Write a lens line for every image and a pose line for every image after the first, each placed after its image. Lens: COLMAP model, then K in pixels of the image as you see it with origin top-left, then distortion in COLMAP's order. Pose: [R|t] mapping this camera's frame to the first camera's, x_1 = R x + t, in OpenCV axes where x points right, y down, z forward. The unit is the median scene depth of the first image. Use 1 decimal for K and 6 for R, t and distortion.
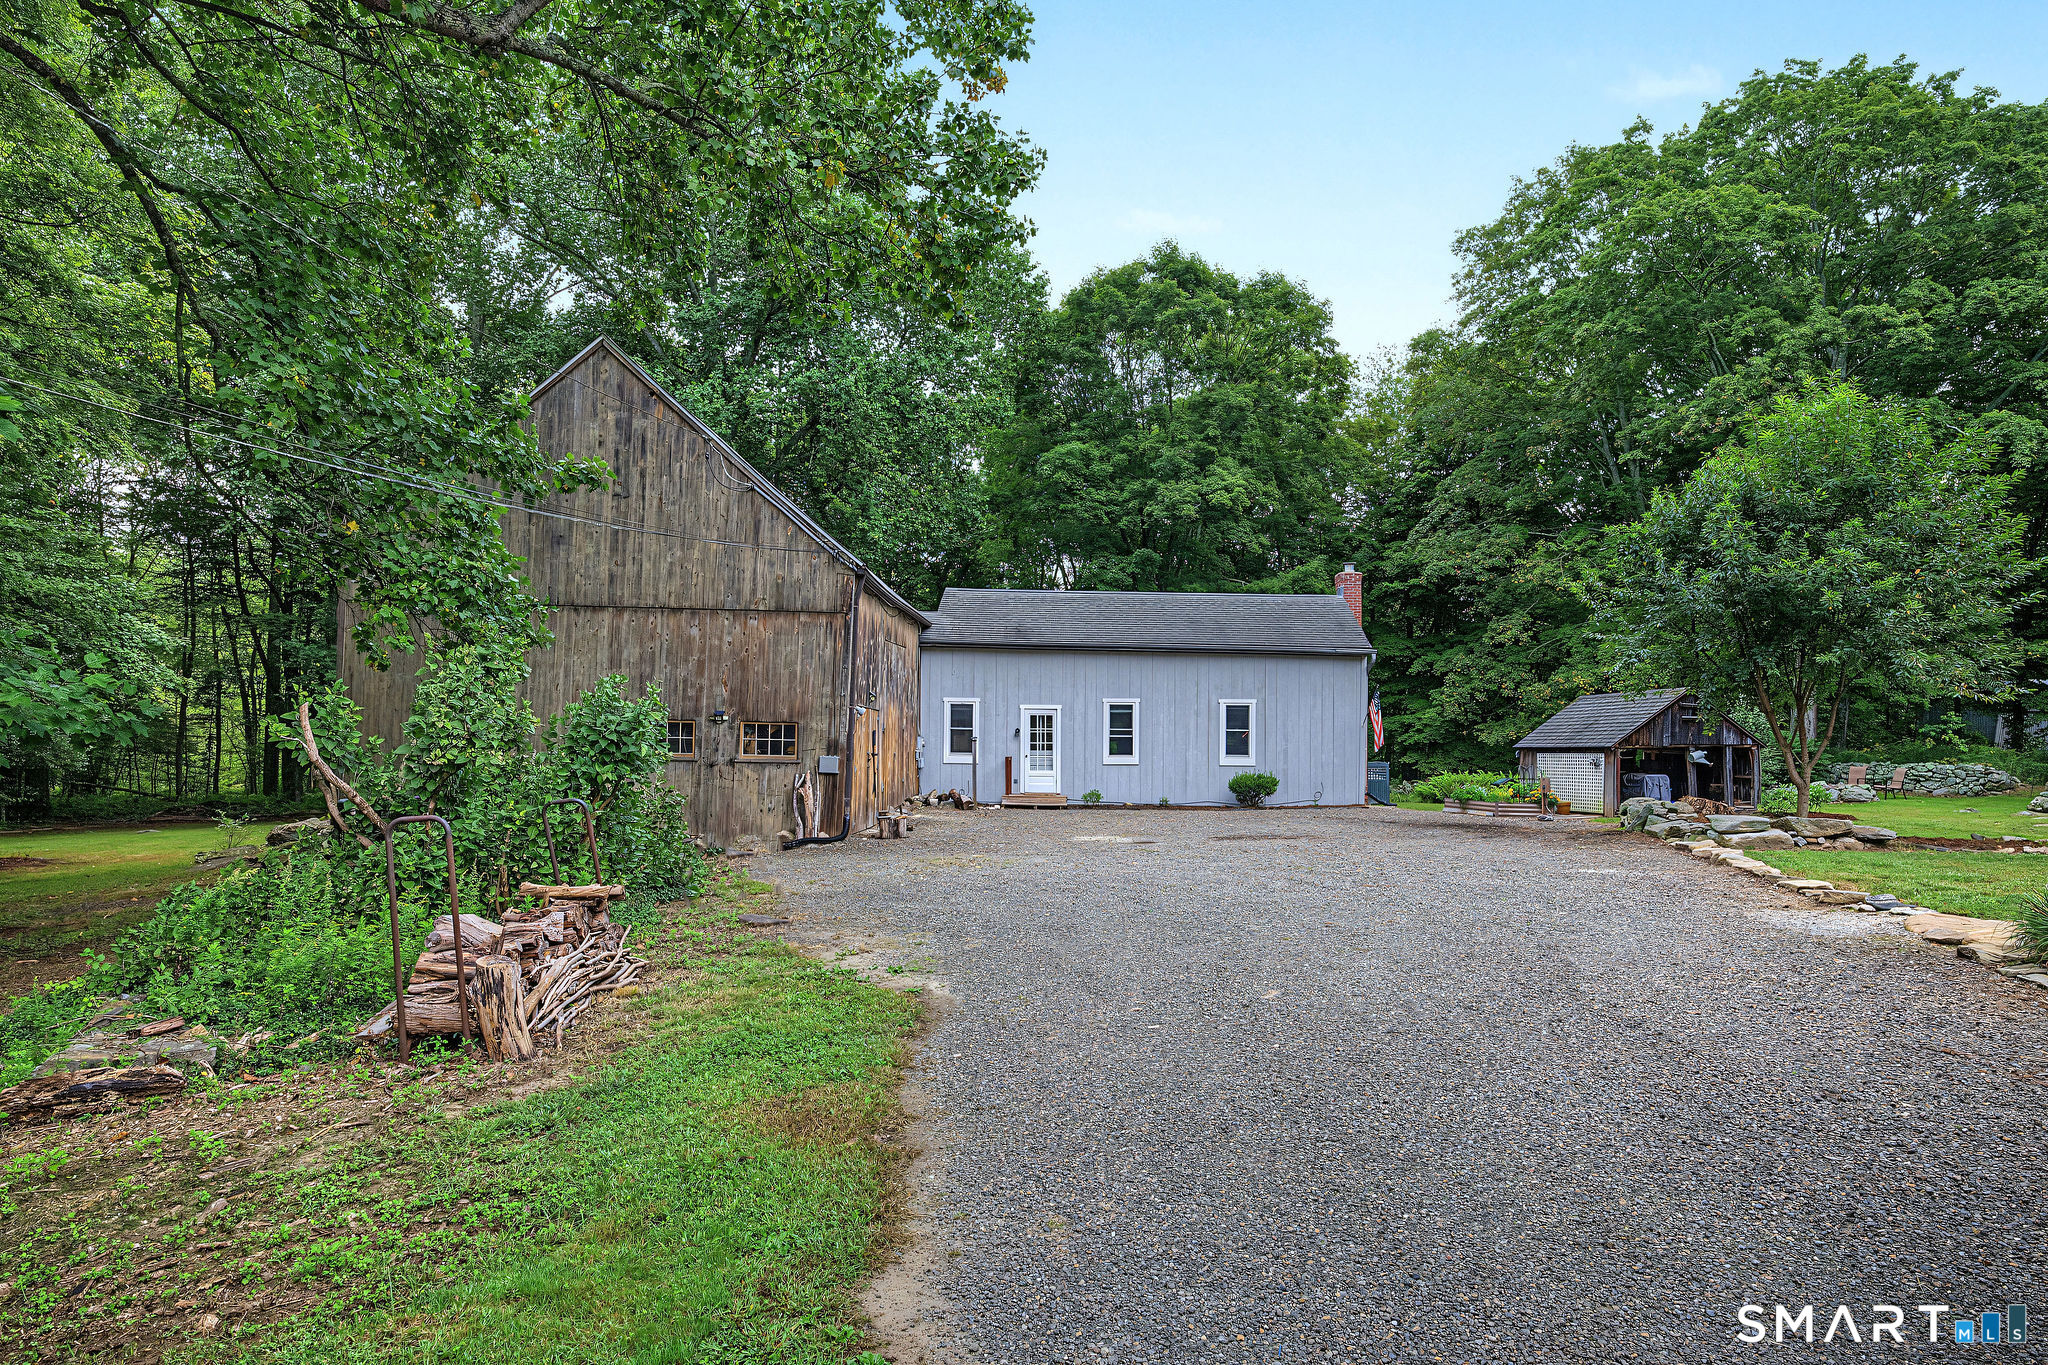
lens RADIAL K [[1125.5, 0, 1027.4], [0, 1125.5, 734.5], [0, 0, 1]] dist [0.000917, -0.002004]
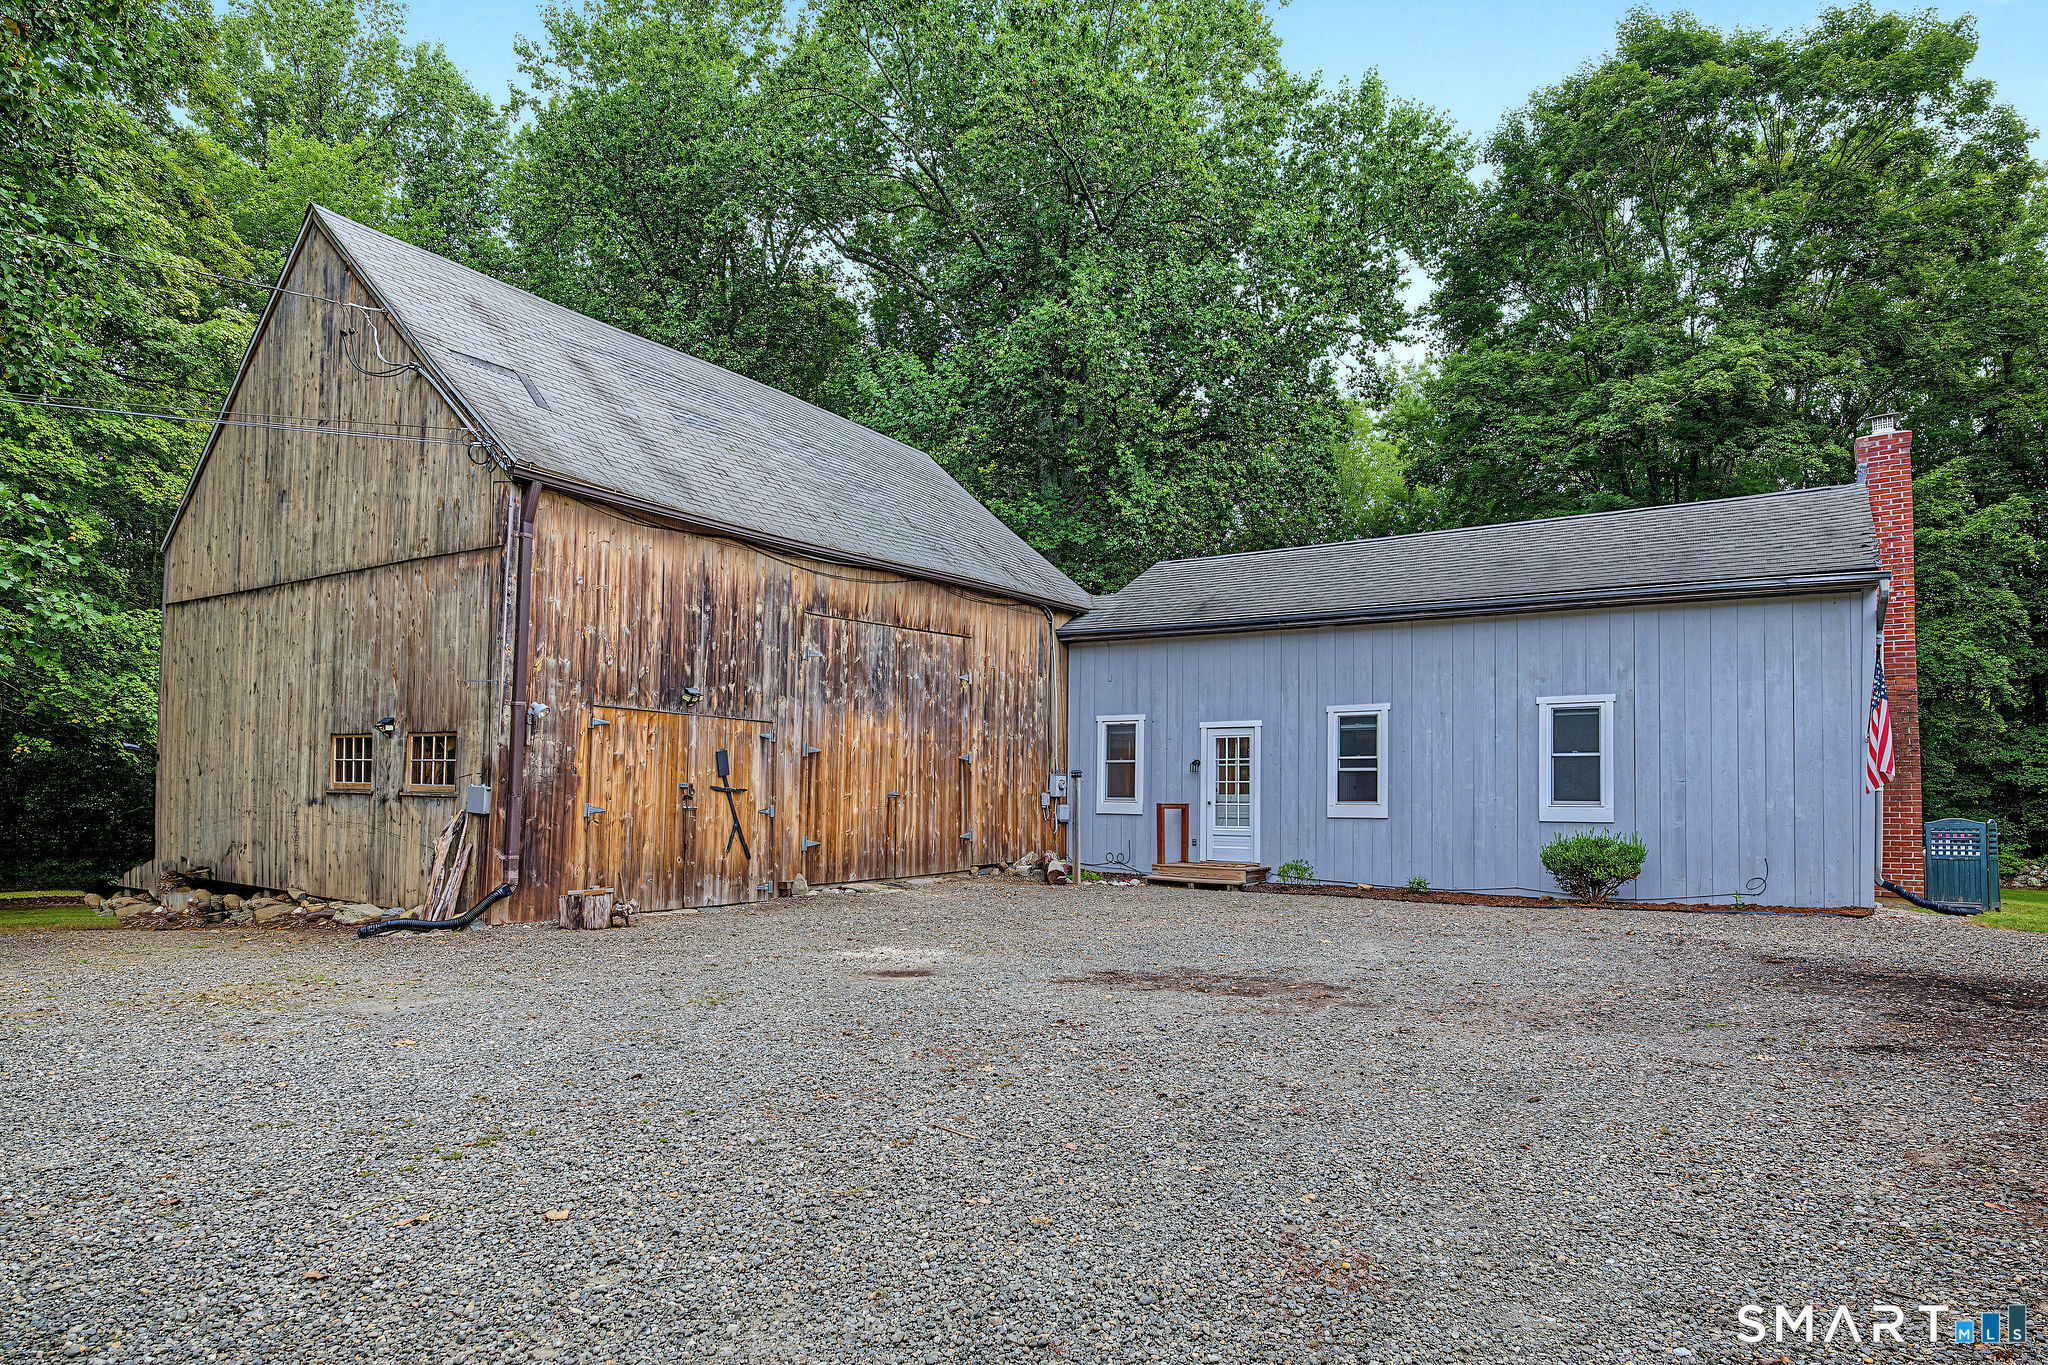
lens RADIAL K [[1129.1, 0, 1026.0], [0, 1129.1, 770.1], [0, 0, 1]] dist [-0.004670, -0.001884]
pose [[0.841903, -0.014272, -0.539440, 0.256966], [-0.000069, 0.999647, -0.026557, 0.017648], [0.539629, 0.022395, 0.841605, 0.421144]]
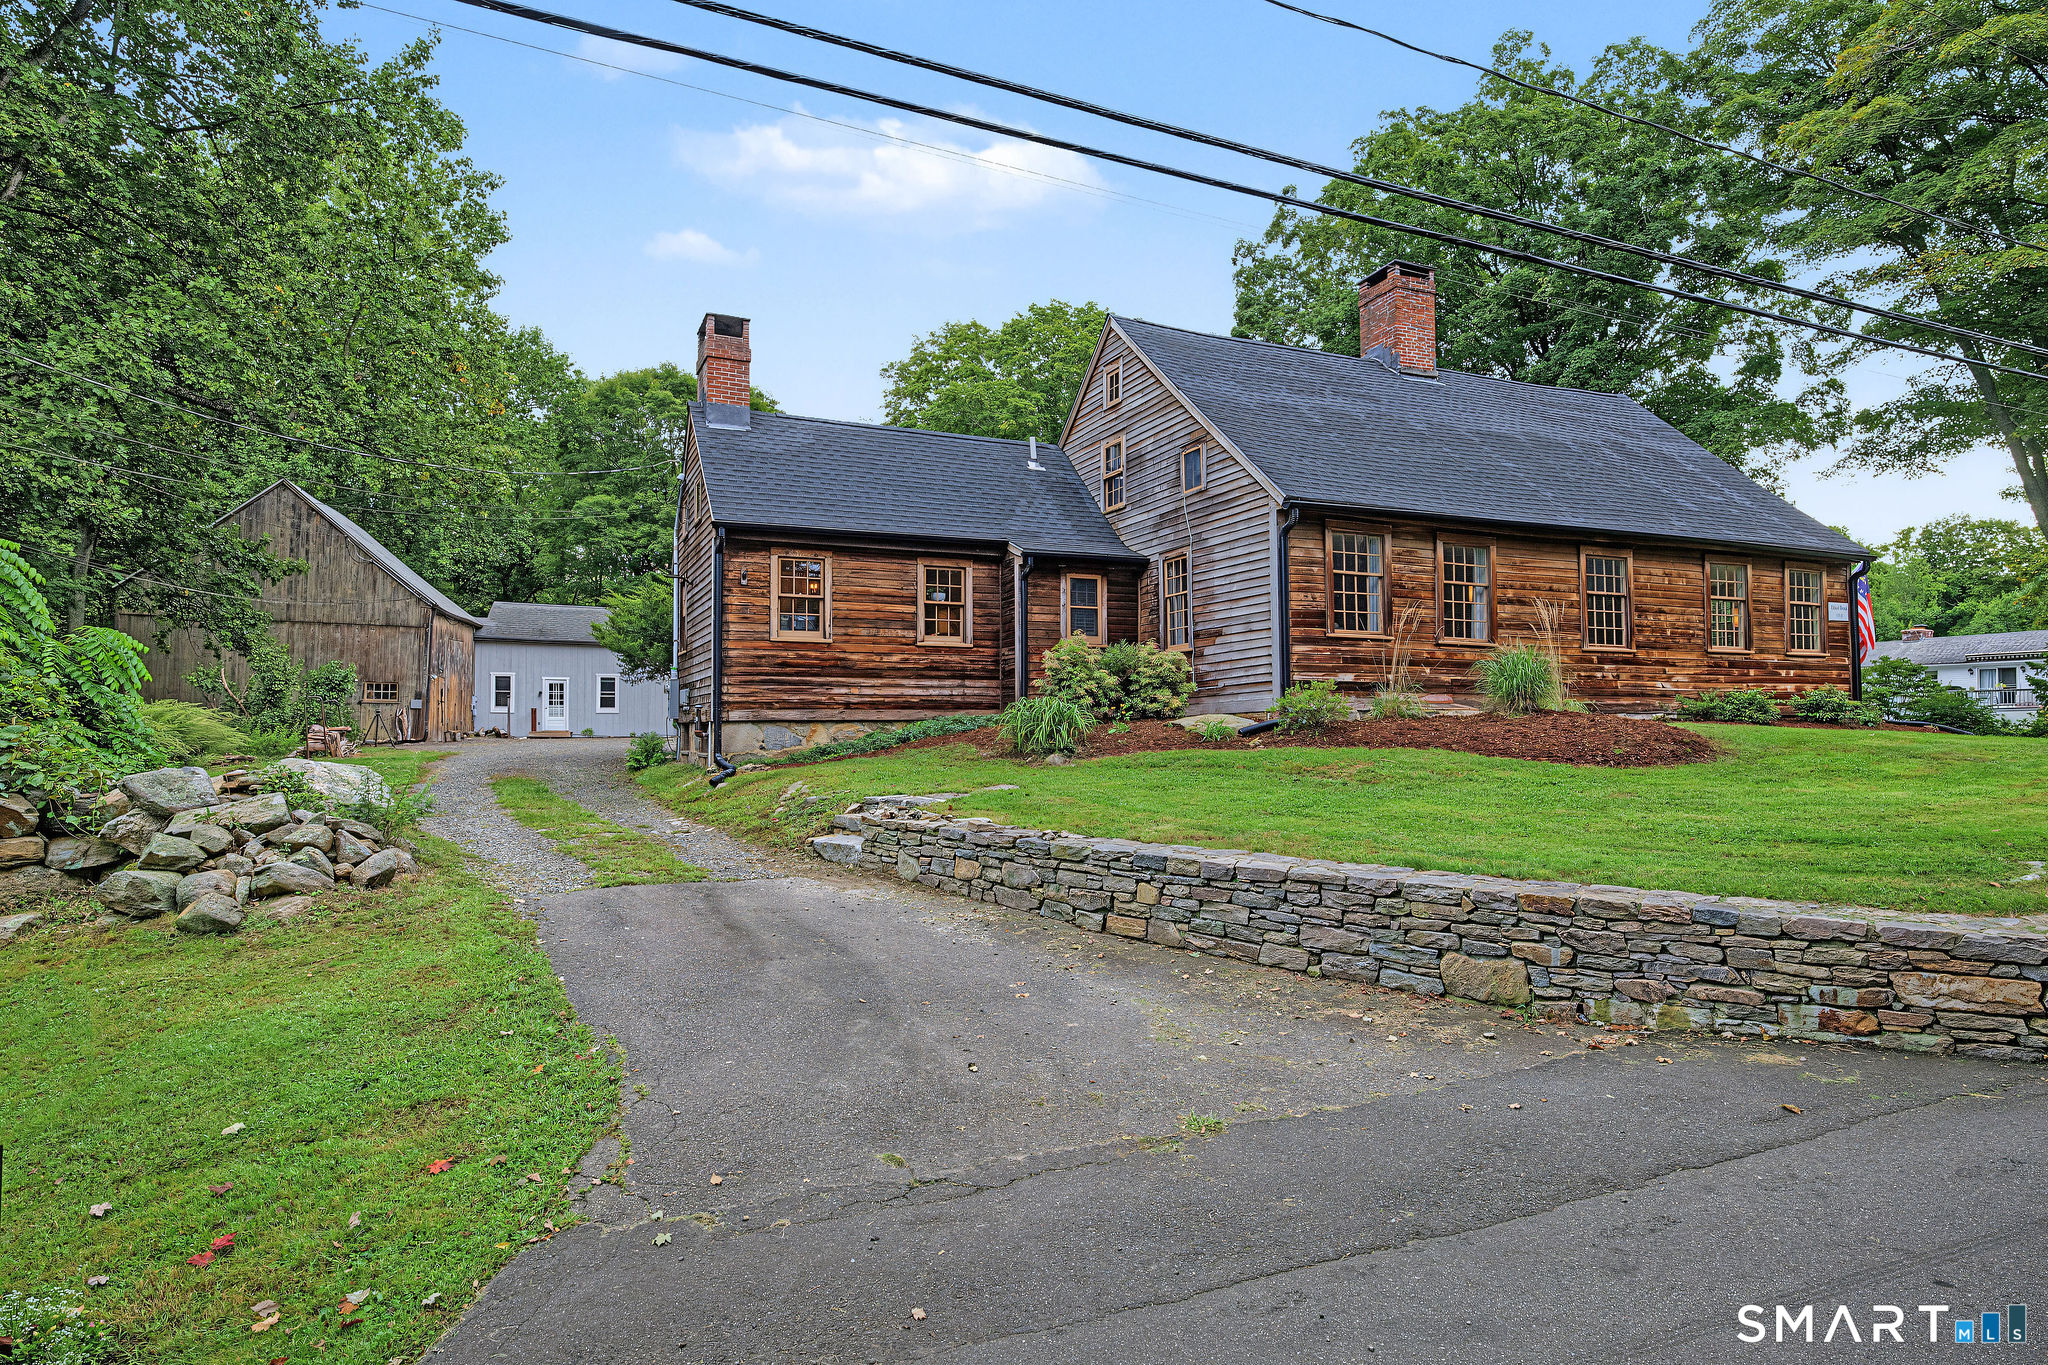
lens RADIAL K [[1121.8, 0, 1032.5], [0, 1121.8, 701.3], [0, 0, 1]] dist [0.002648, -0.007714]
pose [[0.940089, 0.002090, 0.340923, 0.109529], [0.002201, 0.999923, -0.012197, 0.031196], [-0.340922, 0.012216, 0.940012, -0.789914]]
